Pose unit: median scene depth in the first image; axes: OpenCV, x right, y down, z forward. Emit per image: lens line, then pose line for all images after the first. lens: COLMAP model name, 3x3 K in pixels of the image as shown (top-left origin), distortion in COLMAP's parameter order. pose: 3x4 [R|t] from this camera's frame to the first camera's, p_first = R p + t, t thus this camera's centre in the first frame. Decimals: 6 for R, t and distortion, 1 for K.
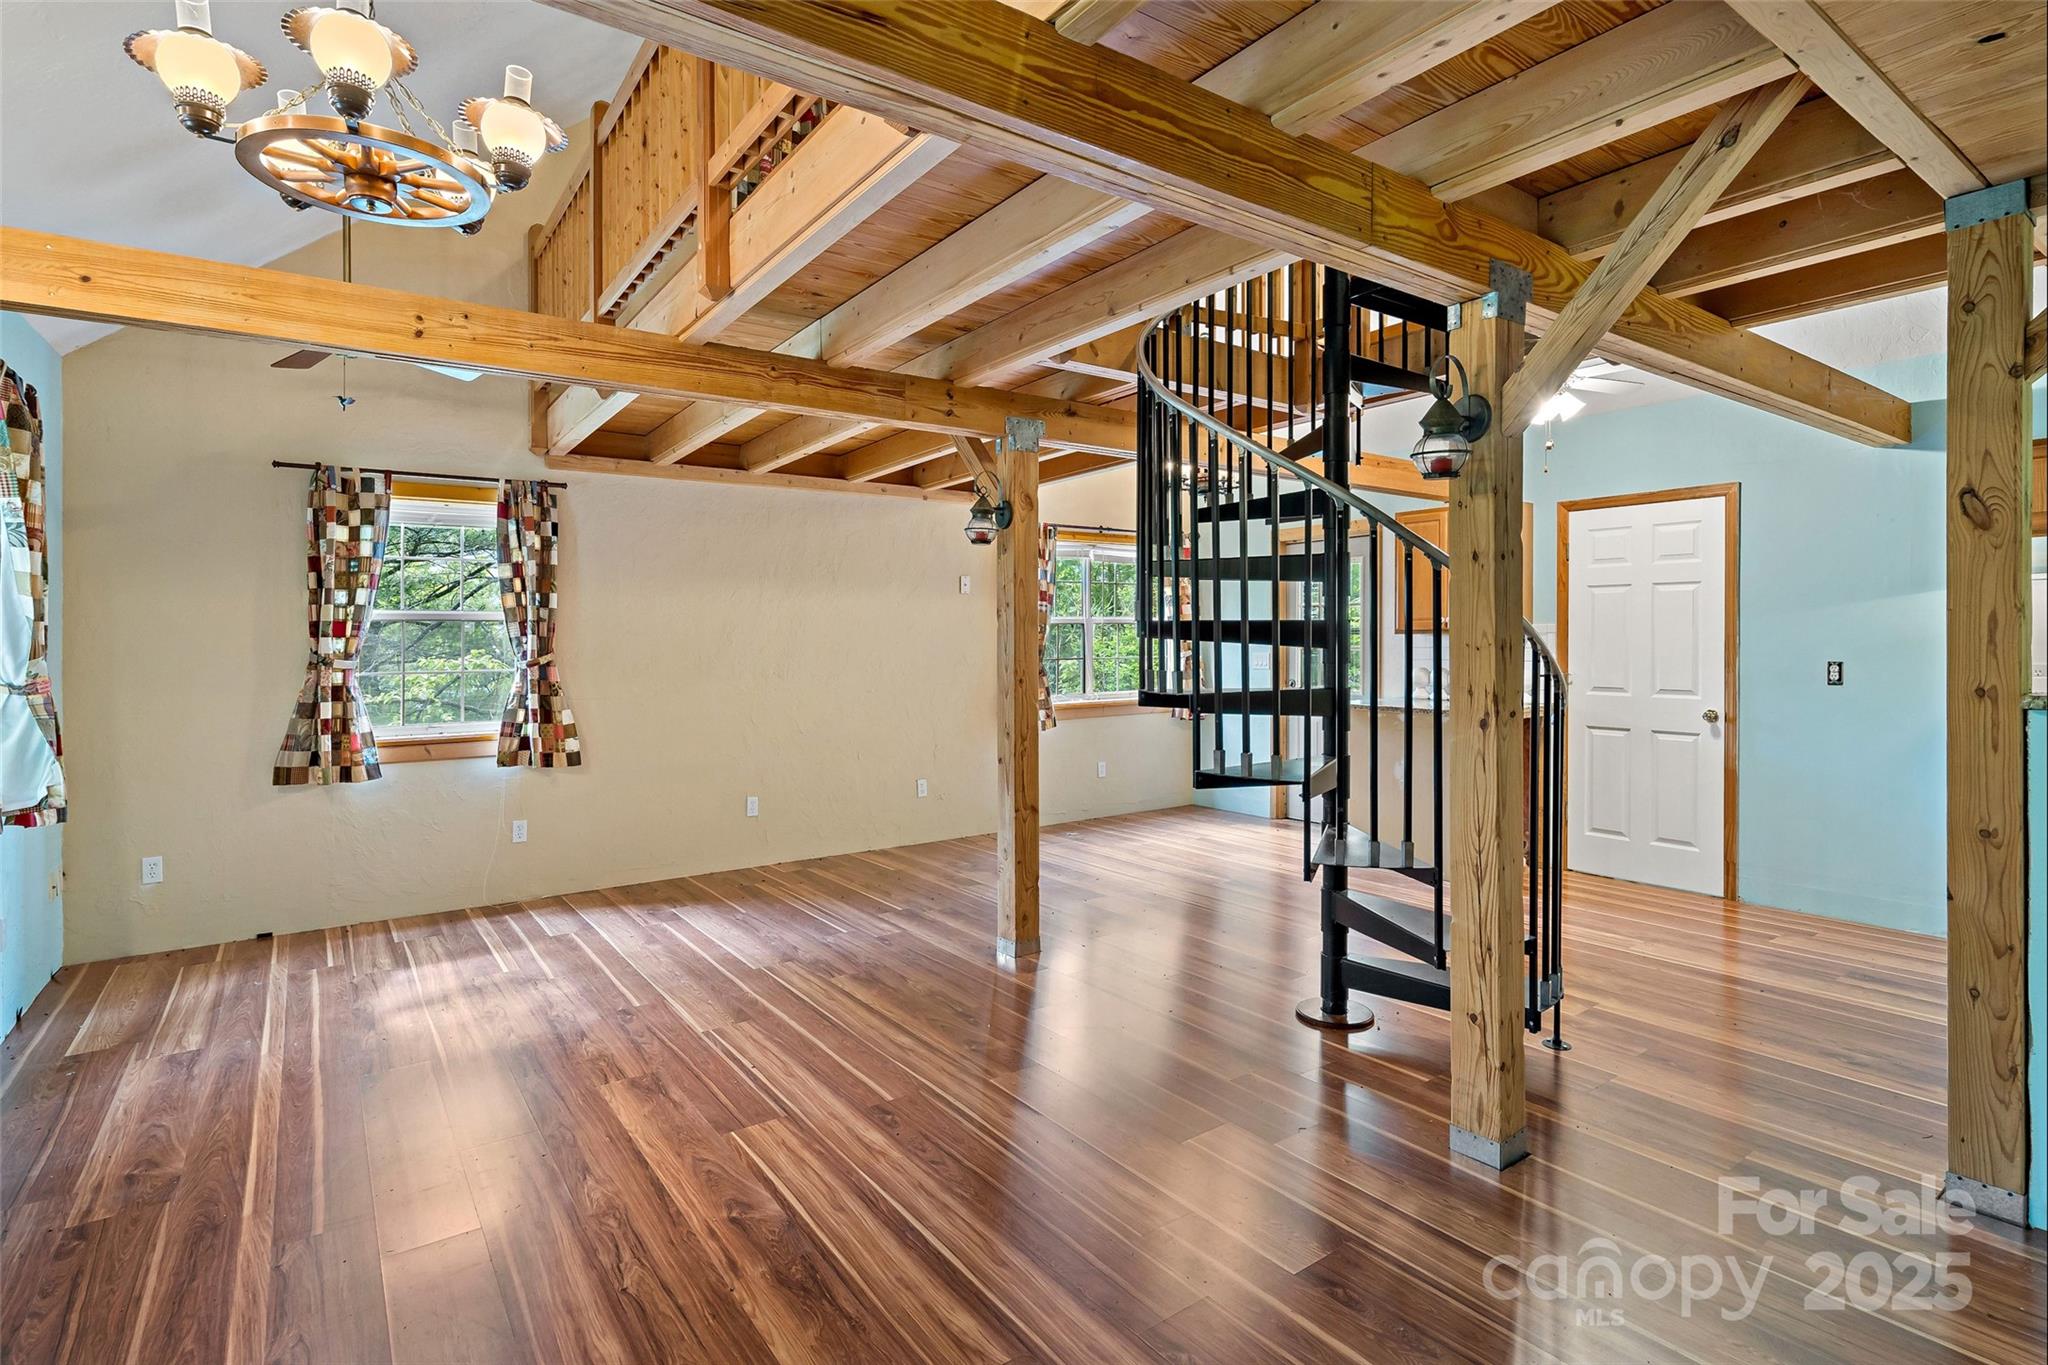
lens RADIAL K [[1002.9, 0, 1070.5], [0, 1002.9, 617.0], [0, 0, 1]] dist [0.002343, 0.000986]
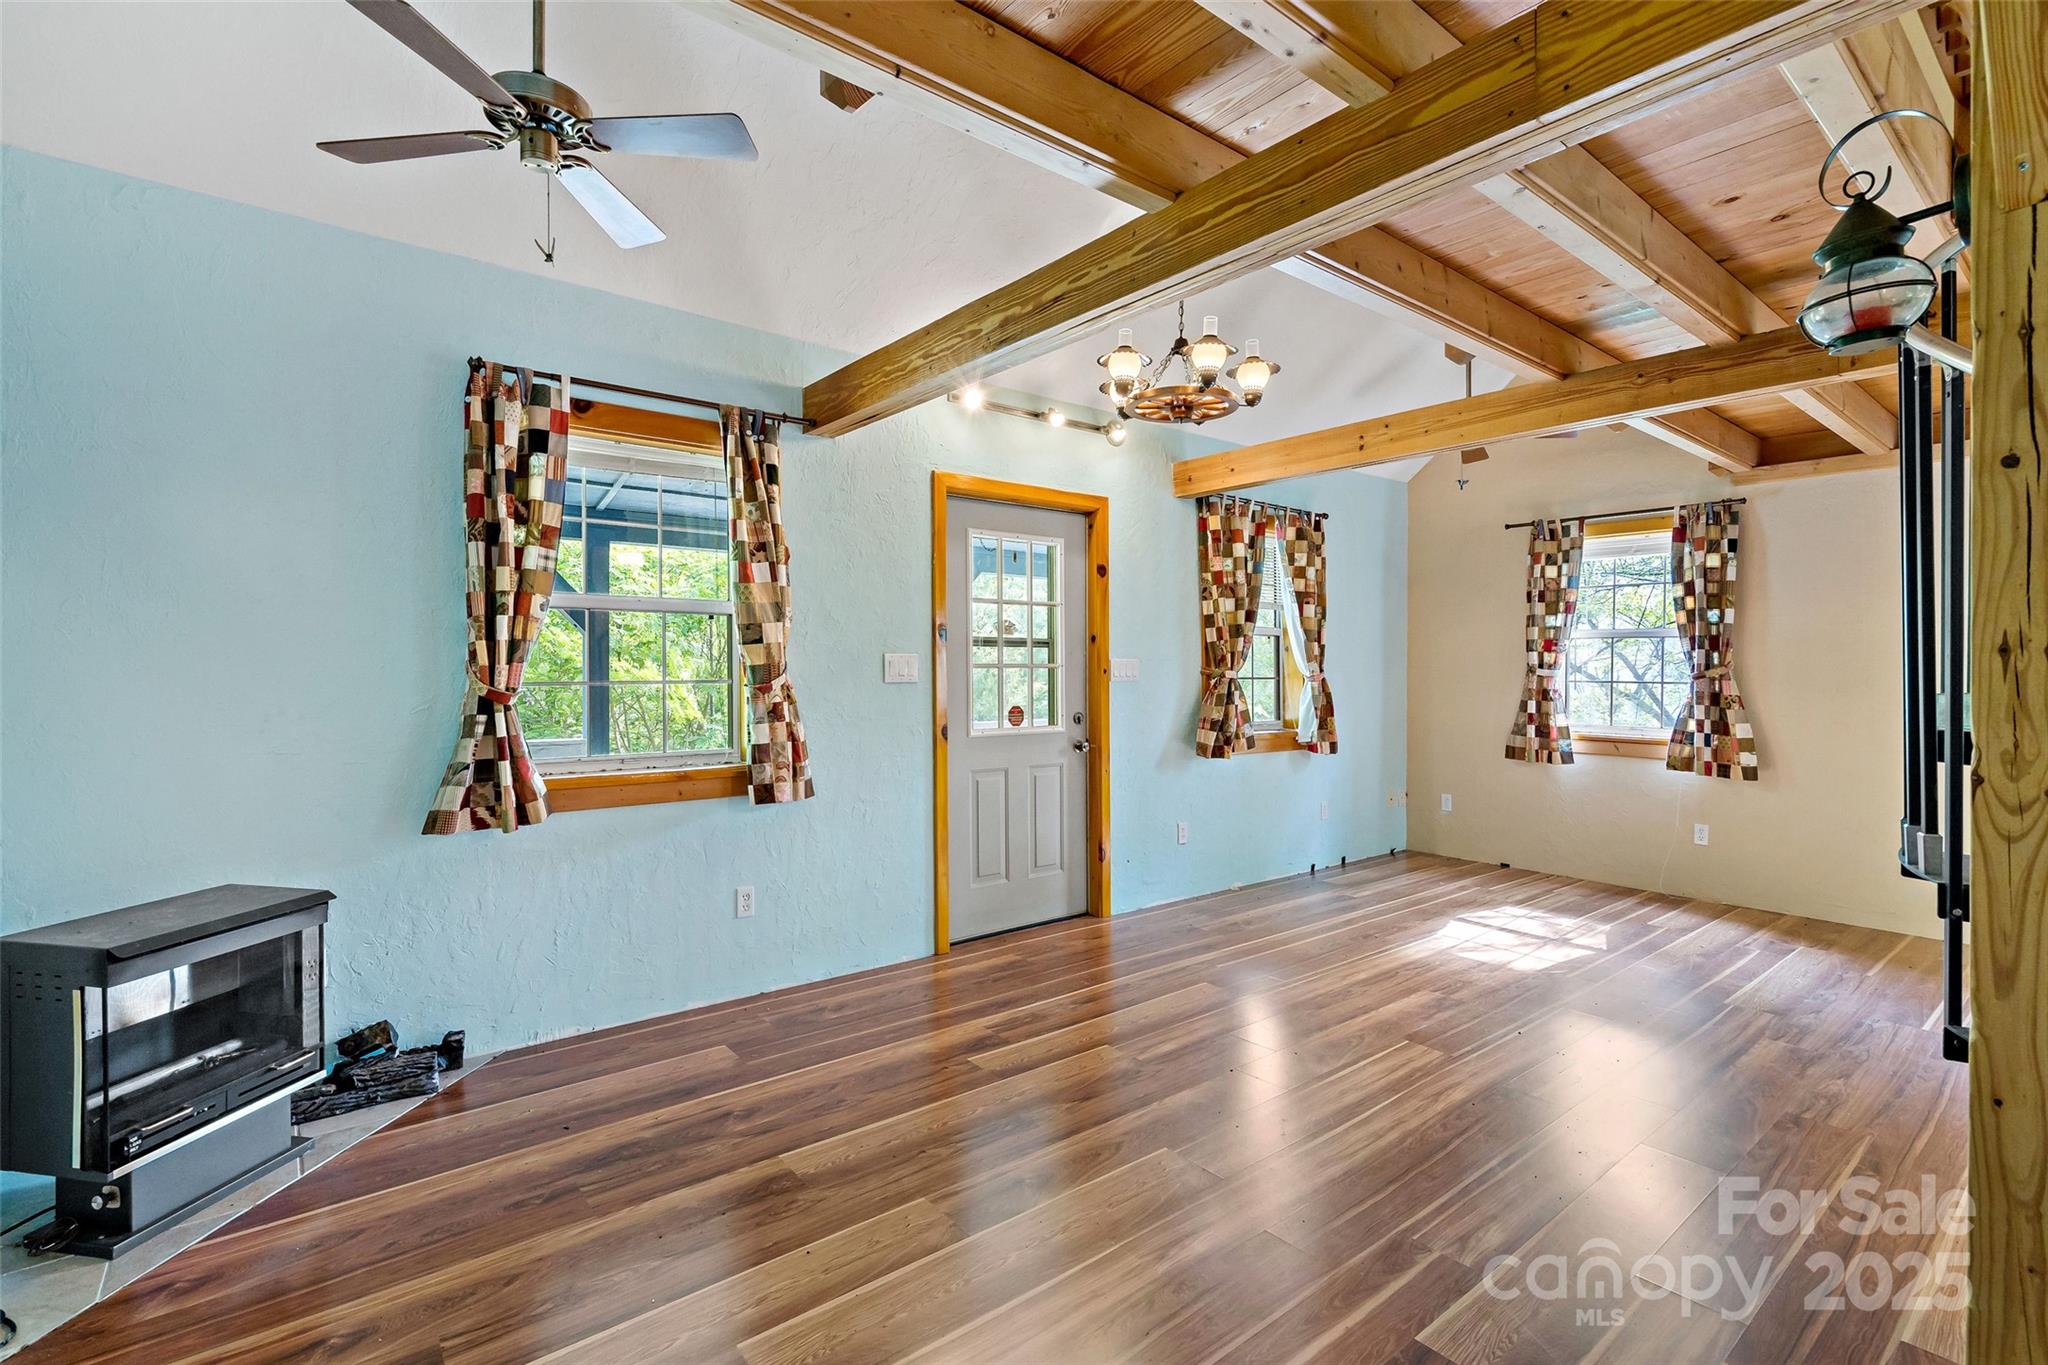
lens RADIAL K [[957.7, 0, 1024.0], [0, 957.7, 682.5], [0, 0, 1]] dist [0.001164, 0.000052]
pose [[0.026353, 0.031119, -0.999168, 0.498075], [0.022451, 0.999245, 0.031713, 0.004913], [0.999401, -0.023268, 0.025635, 0.287963]]
